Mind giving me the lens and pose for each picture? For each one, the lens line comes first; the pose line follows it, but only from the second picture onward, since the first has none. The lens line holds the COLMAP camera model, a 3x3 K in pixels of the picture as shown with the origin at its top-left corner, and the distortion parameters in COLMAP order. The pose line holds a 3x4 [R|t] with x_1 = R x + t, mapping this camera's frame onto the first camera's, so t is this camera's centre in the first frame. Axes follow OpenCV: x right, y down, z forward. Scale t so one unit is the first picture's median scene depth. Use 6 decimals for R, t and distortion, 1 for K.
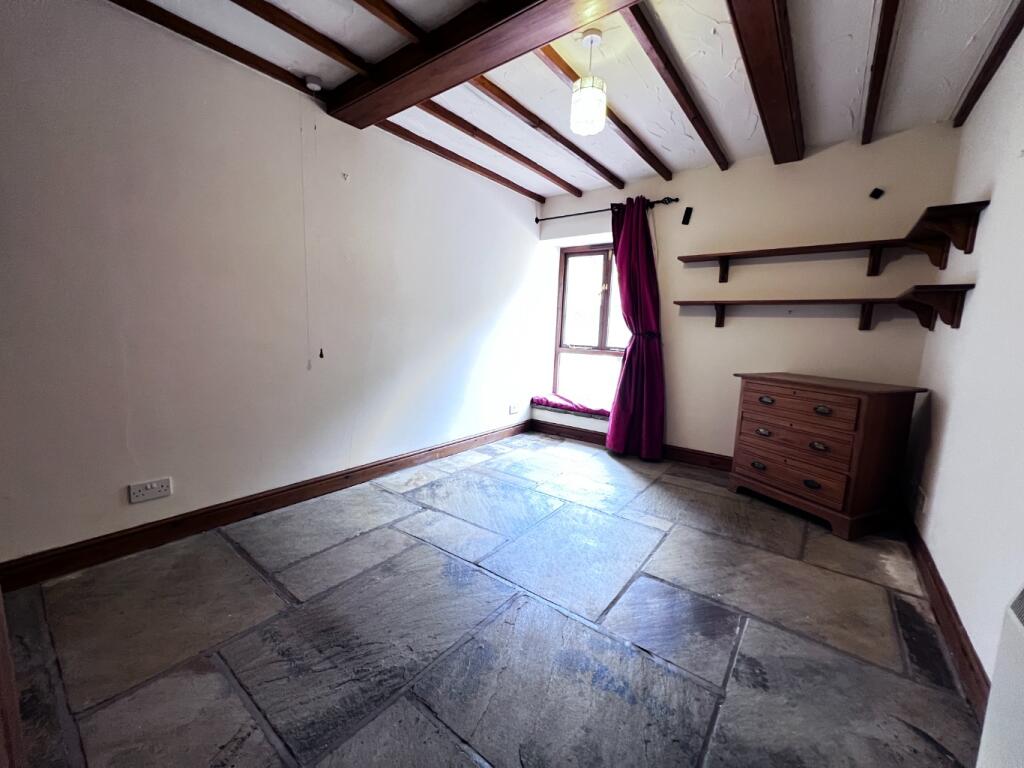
lens RADIAL K [[410.9, 0, 513.8], [0, 410.9, 383.4], [0, 0, 1]] dist [-0.002740, 0.000475]
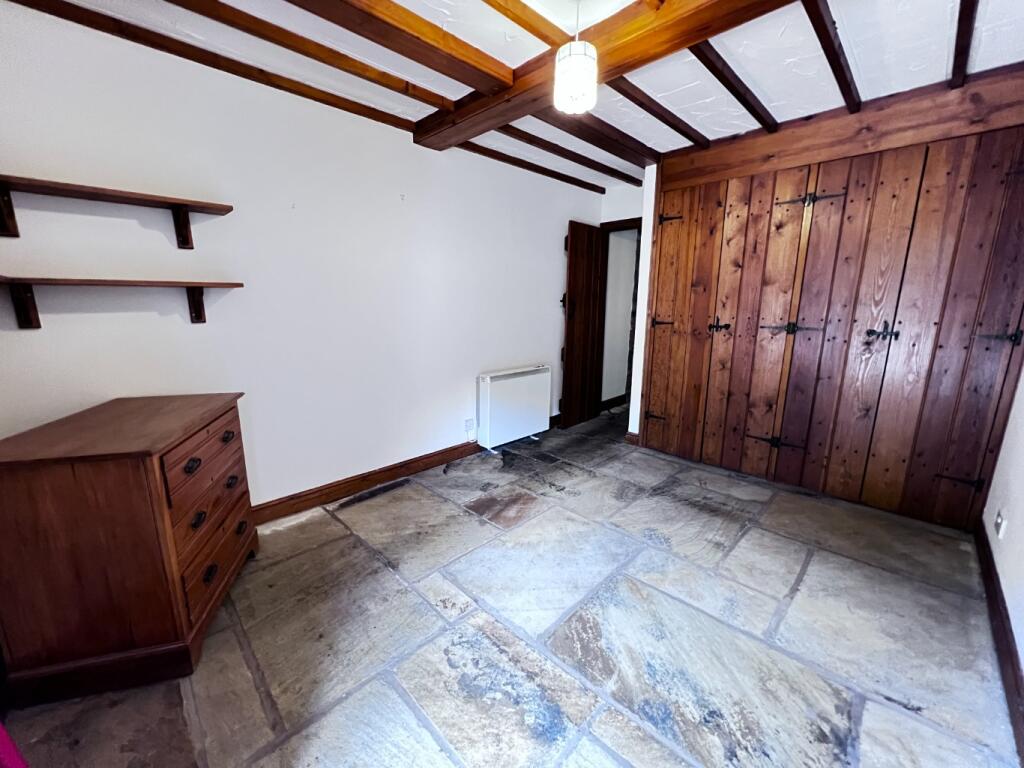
lens RADIAL K [[410.9, 0, 511.8], [0, 410.9, 385.9], [0, 0, 1]] dist [-0.002740, 0.000475]
pose [[-0.990968, -0.062421, 0.118685, 0.144526], [-0.018997, 0.941476, 0.336544, -0.304849], [-0.132747, 0.331250, -0.934158, 1.685012]]
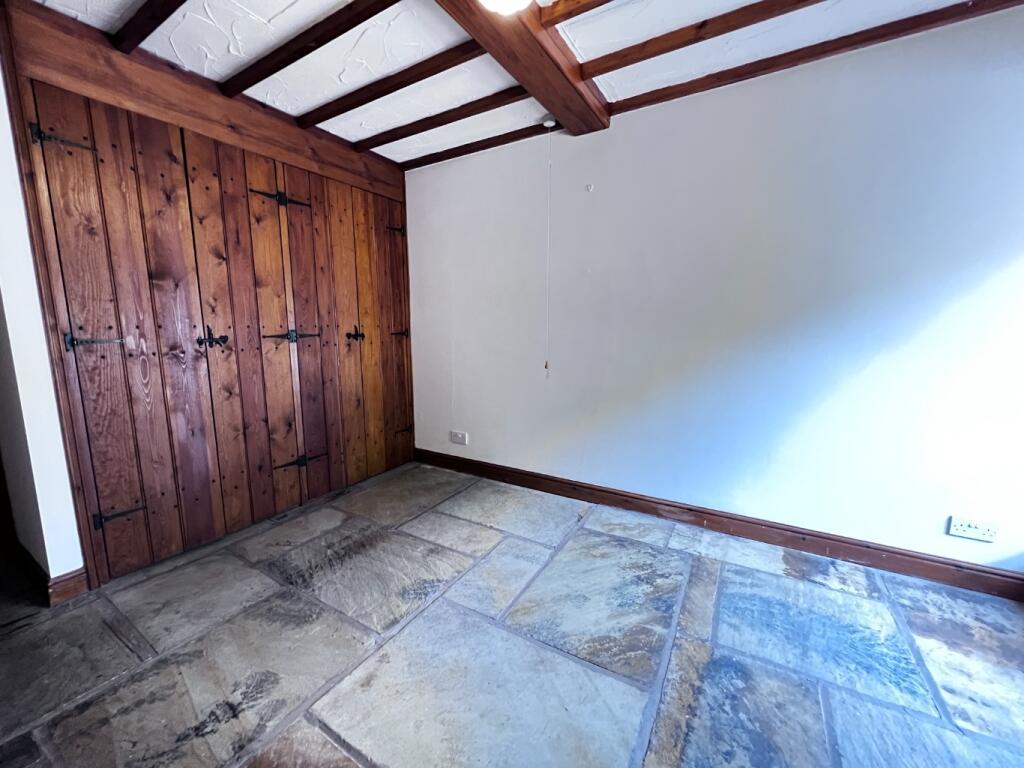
lens RADIAL K [[410.9, 0, 510.3], [0, 410.9, 385.1], [0, 0, 1]] dist [-0.002740, 0.000475]
pose [[0.104111, 0.111908, -0.988250, 0.669624], [-0.127966, 0.986898, 0.098274, -0.125077], [0.986299, 0.116231, 0.117067, 0.848849]]
